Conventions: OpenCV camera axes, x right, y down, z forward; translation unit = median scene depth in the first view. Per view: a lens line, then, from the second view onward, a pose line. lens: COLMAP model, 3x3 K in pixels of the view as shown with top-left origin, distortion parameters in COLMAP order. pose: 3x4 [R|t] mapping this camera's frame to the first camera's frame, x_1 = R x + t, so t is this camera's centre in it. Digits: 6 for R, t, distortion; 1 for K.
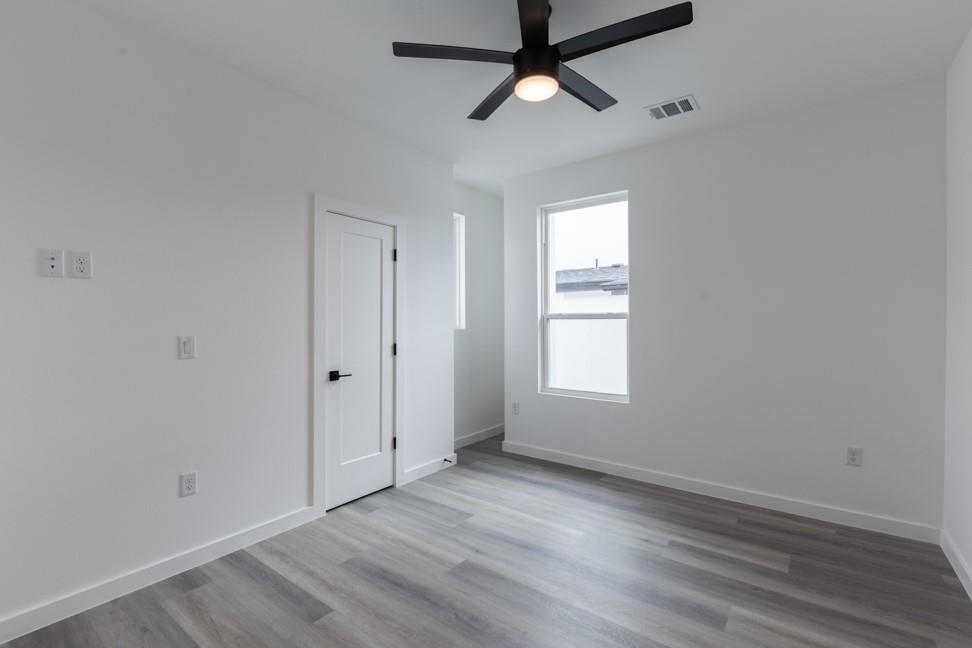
lens RADIAL K [[429.7, 0, 483.9], [0, 429.7, 323.4], [0, 0, 1]] dist [0.008250, -0.004875]
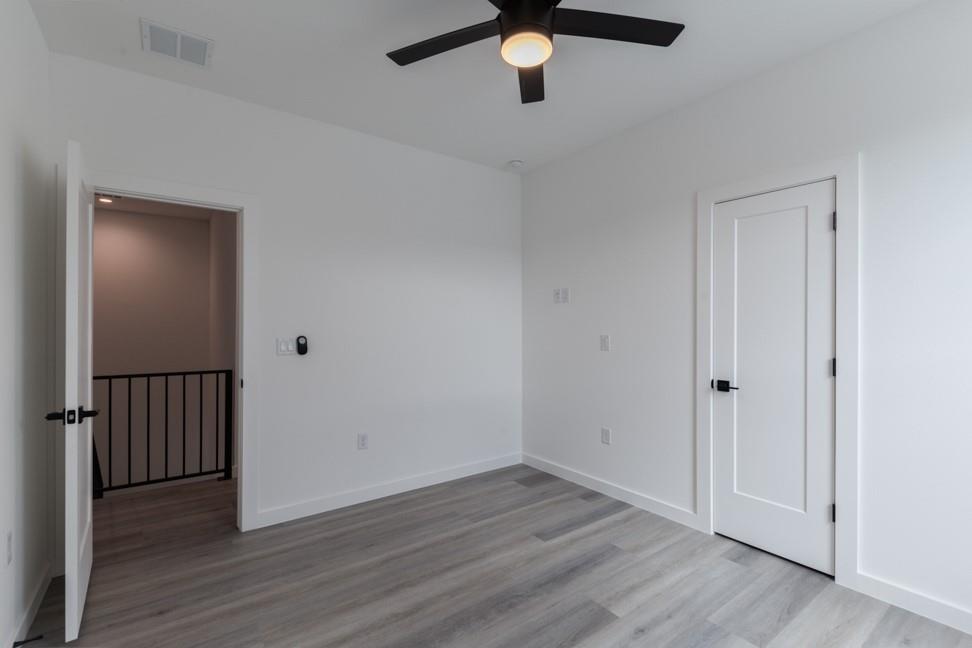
lens RADIAL K [[429.7, 0, 482.8], [0, 429.7, 325.5], [0, 0, 1]] dist [0.008250, -0.004875]
pose [[-0.275488, 0.001149, -0.961304, 0.748957], [-0.003645, 0.999991, 0.002240, -0.003096], [0.961298, 0.004121, -0.275482, 0.899764]]
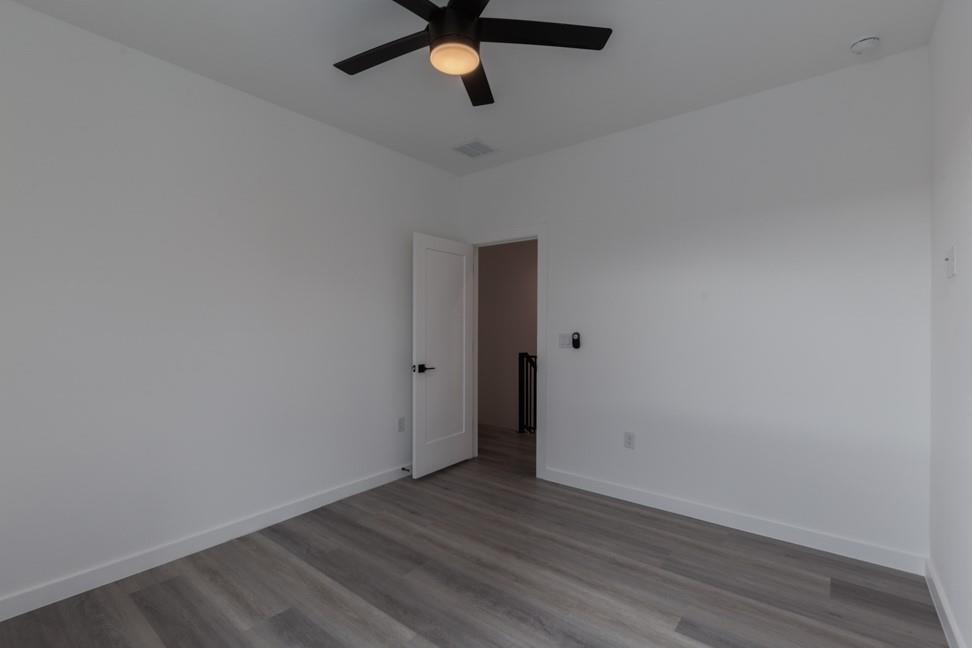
lens RADIAL K [[429.7, 0, 483.8], [0, 429.7, 325.7], [0, 0, 1]] dist [0.008250, -0.004875]
pose [[-0.999996, 0.001105, -0.002590, 0.052065], [0.001082, 0.999960, 0.008932, -0.004596], [0.002600, 0.008929, -0.999957, 1.471471]]
